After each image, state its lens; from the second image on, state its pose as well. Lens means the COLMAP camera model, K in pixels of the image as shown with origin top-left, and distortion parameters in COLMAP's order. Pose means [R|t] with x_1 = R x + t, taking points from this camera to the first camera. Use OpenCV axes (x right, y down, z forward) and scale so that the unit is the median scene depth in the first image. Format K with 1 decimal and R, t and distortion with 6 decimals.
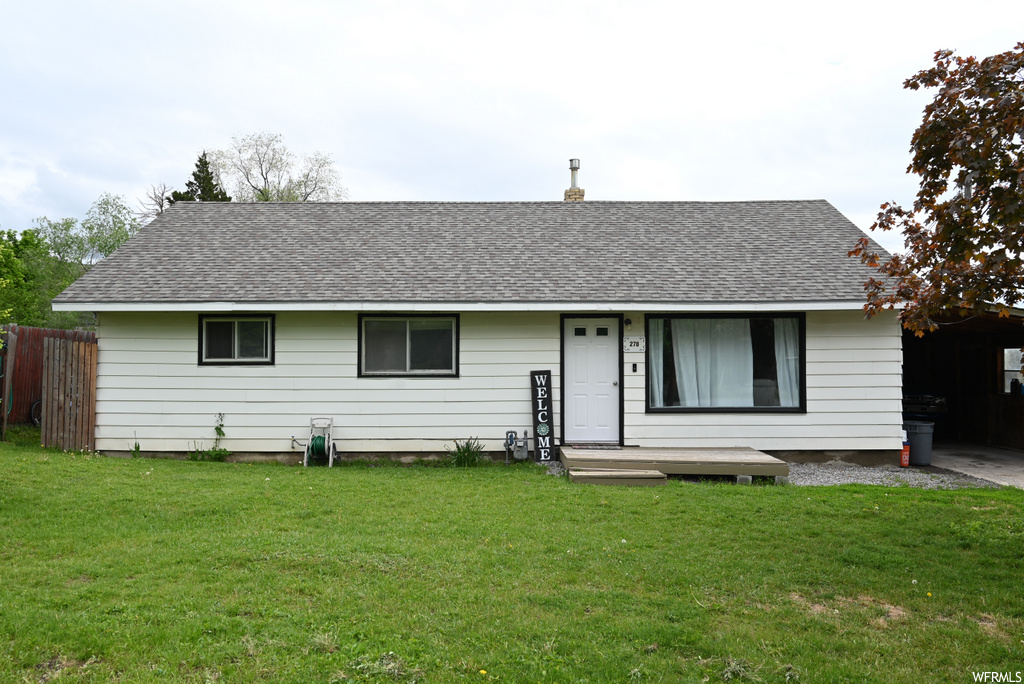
lens RADIAL K [[825.0, 0, 512.0], [0, 825.0, 342.0], [0, 0, 1]] dist [0.006084, 0.006504]
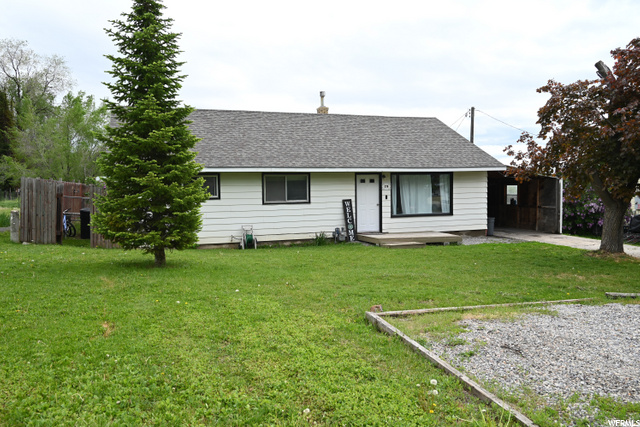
lens RADIAL K [[493.9, 0, 320.0], [0, 493.9, 213.5], [0, 0, 1]] dist [0.008792, 0.000535]
pose [[0.941417, -0.030076, 0.335901, -0.462286], [0.005312, 0.997214, 0.074402, -0.024616], [-0.337203, -0.068259, 0.938954, -0.182862]]
